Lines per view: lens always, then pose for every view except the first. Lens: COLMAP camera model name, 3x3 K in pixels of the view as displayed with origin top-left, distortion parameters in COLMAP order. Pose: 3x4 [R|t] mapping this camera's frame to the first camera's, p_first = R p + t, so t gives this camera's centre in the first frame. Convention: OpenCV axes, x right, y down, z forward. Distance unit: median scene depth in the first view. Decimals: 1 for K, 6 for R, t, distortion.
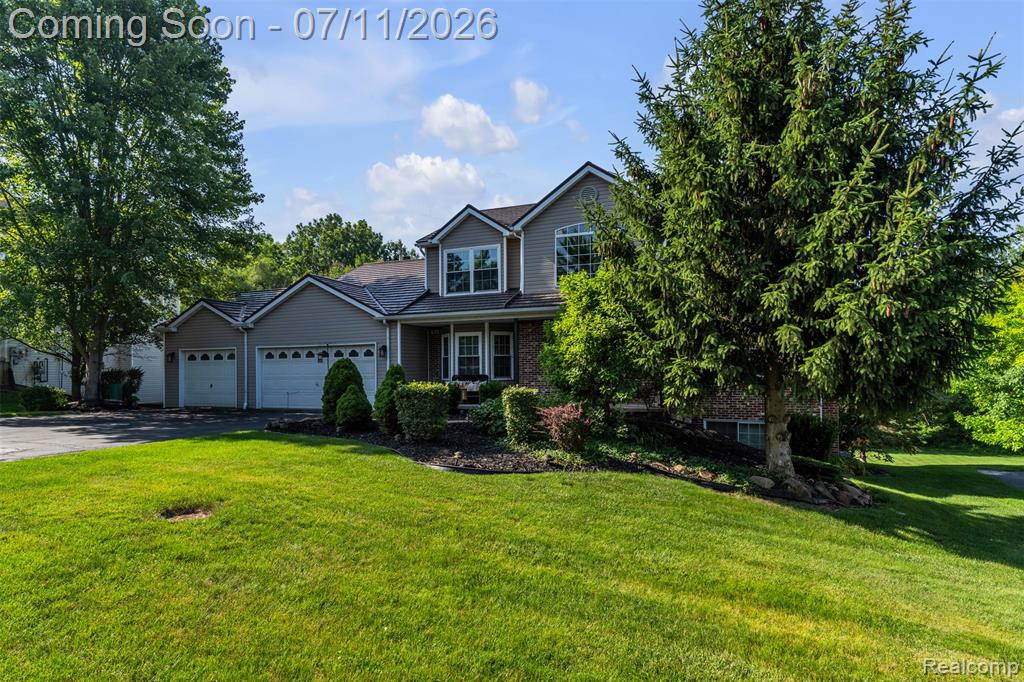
lens RADIAL K [[505.8, 0, 513.3], [0, 505.8, 368.5], [0, 0, 1]] dist [0.000485, 0.000154]
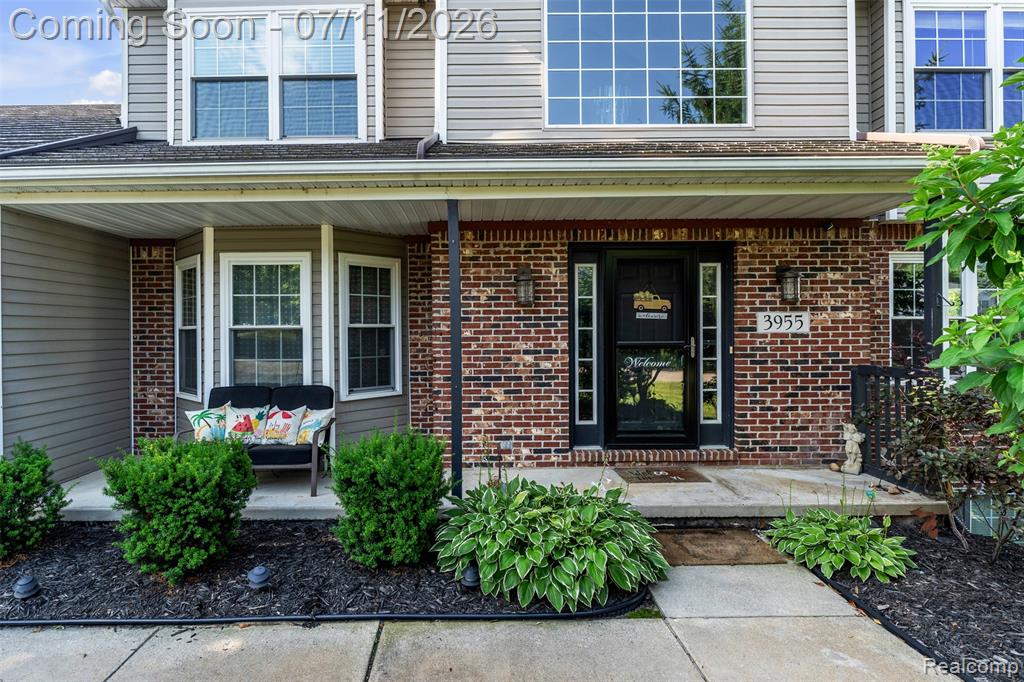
lens RADIAL K [[579.4, 0, 509.8], [0, 579.4, 327.0], [0, 0, 1]] dist [0.000773, 0.000113]
pose [[0.938455, 0.001292, 0.345398, -0.069557], [0.000548, 0.999986, -0.005228, -0.022567], [-0.345400, 0.005096, 0.938442, 0.594506]]
